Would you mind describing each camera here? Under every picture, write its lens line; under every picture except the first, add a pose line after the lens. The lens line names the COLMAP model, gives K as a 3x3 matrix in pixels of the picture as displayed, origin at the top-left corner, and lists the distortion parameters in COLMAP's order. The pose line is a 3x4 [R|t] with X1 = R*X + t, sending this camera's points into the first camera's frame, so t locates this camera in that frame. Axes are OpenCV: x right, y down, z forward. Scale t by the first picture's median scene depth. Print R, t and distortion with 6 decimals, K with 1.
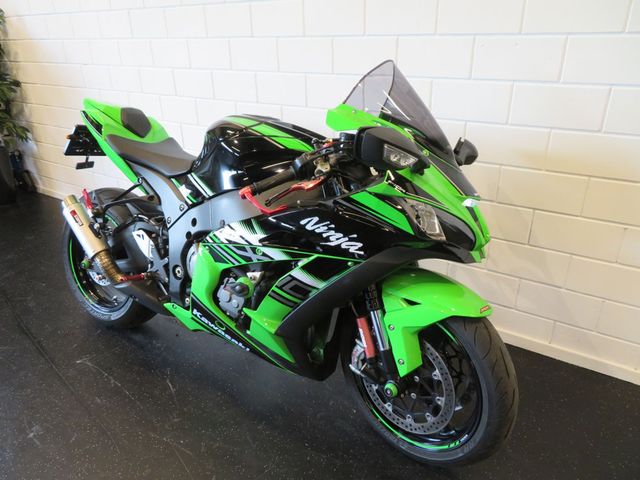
lens RADIAL K [[464.1, 0, 320.0], [0, 464.1, 240.0], [0, 0, 1]] dist [0.022802, 0.001182]
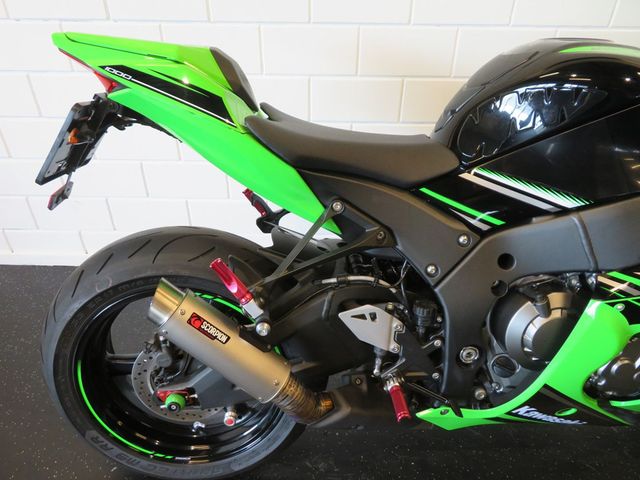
lens RADIAL K [[464.1, 0, 320.0], [0, 464.1, 240.0], [0, 0, 1]] dist [0.022802, 0.001182]
pose [[0.828382, -0.290535, 0.478929, -0.770028], [0.205237, 0.952945, 0.223100, -0.247697], [-0.521212, -0.086518, 0.849031, 0.744661]]
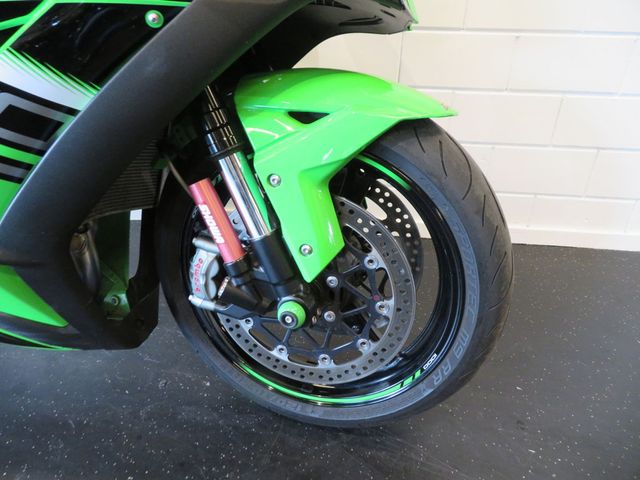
lens RADIAL K [[465.7, 0, 320.0], [0, 465.7, 240.0], [0, 0, 1]] dist [-0.004383, -0.002533]
pose [[0.887803, -0.195131, 0.416809, -0.006664], [0.162705, 0.980257, 0.112350, 0.182406], [-0.430504, -0.031928, 0.902024, 0.513815]]
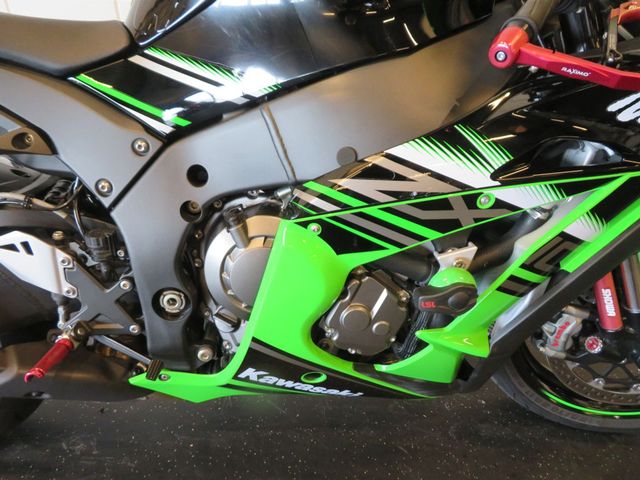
lens RADIAL K [[447.0, 0, 320.0], [0, 447.0, 240.0], [0, 0, 1]] dist [0.005029, 0.000979]
pose [[0.828548, -0.280680, 0.484486, -0.430924], [0.194886, 0.955740, 0.220408, -0.055608], [-0.524907, -0.088199, 0.846578, 0.685845]]
